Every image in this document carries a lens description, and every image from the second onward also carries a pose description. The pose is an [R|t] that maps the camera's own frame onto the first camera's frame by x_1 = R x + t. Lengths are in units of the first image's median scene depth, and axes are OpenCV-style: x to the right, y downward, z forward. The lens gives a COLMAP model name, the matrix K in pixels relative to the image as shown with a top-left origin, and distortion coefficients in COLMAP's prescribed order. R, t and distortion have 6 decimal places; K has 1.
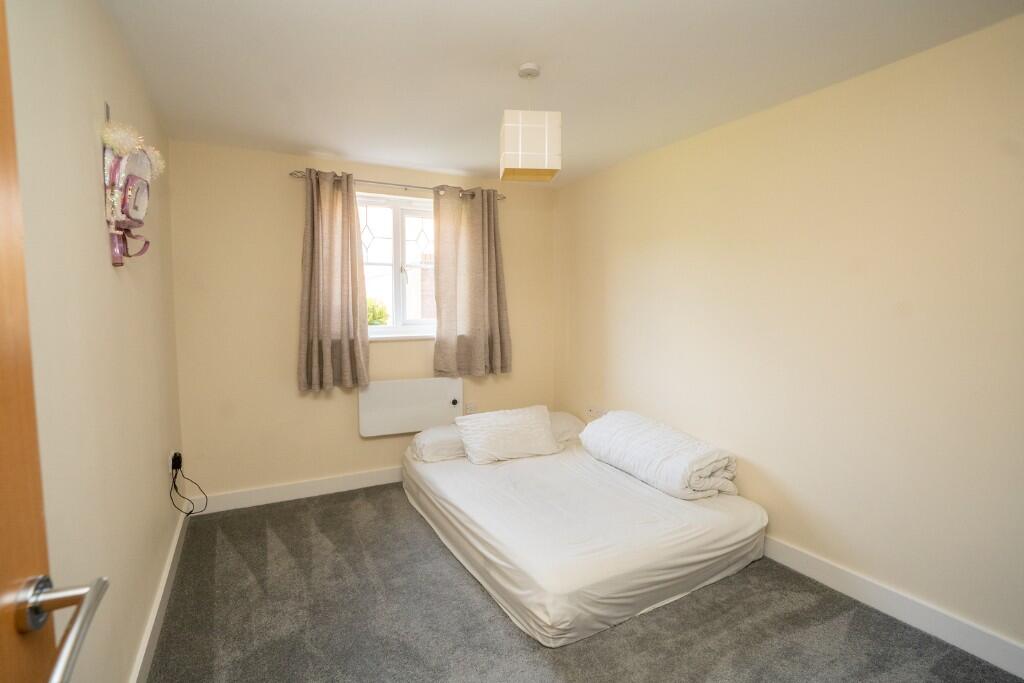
lens RADIAL K [[479.7, 0, 512.0], [0, 479.7, 341.5], [0, 0, 1]] dist [-0.070918, 0.029393]
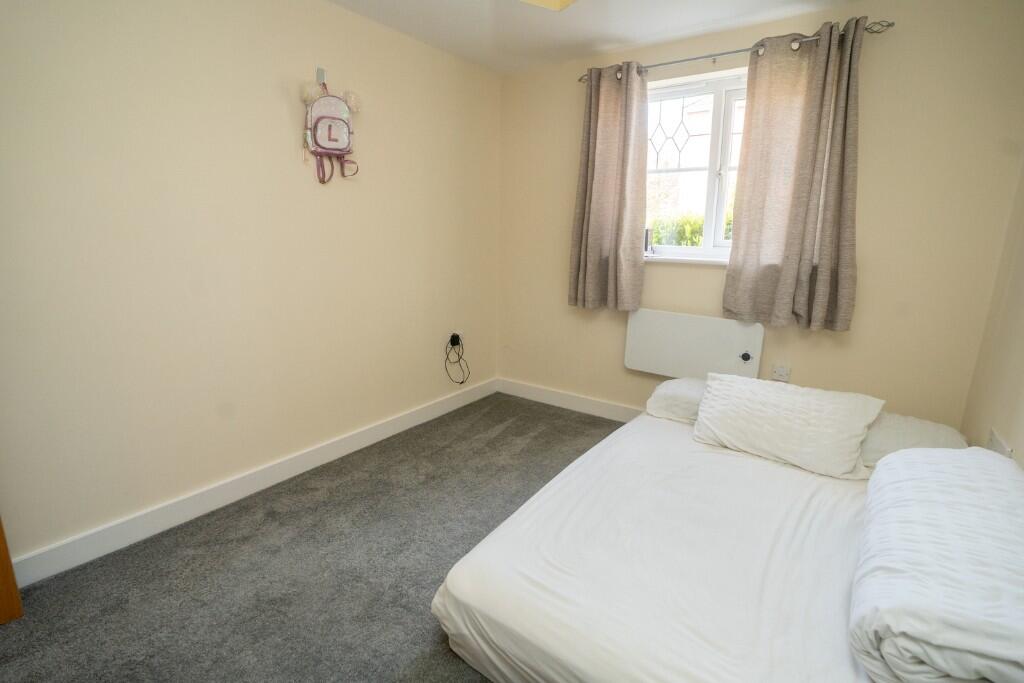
lens RADIAL K [[479.7, 0, 512.0], [0, 479.7, 341.5], [0, 0, 1]] dist [-0.070918, 0.029393]
pose [[0.440077, 0.203940, -0.874494, 0.380402], [-0.081793, 0.978923, 0.187133, -0.000871], [0.894227, -0.010825, 0.447483, 0.401143]]
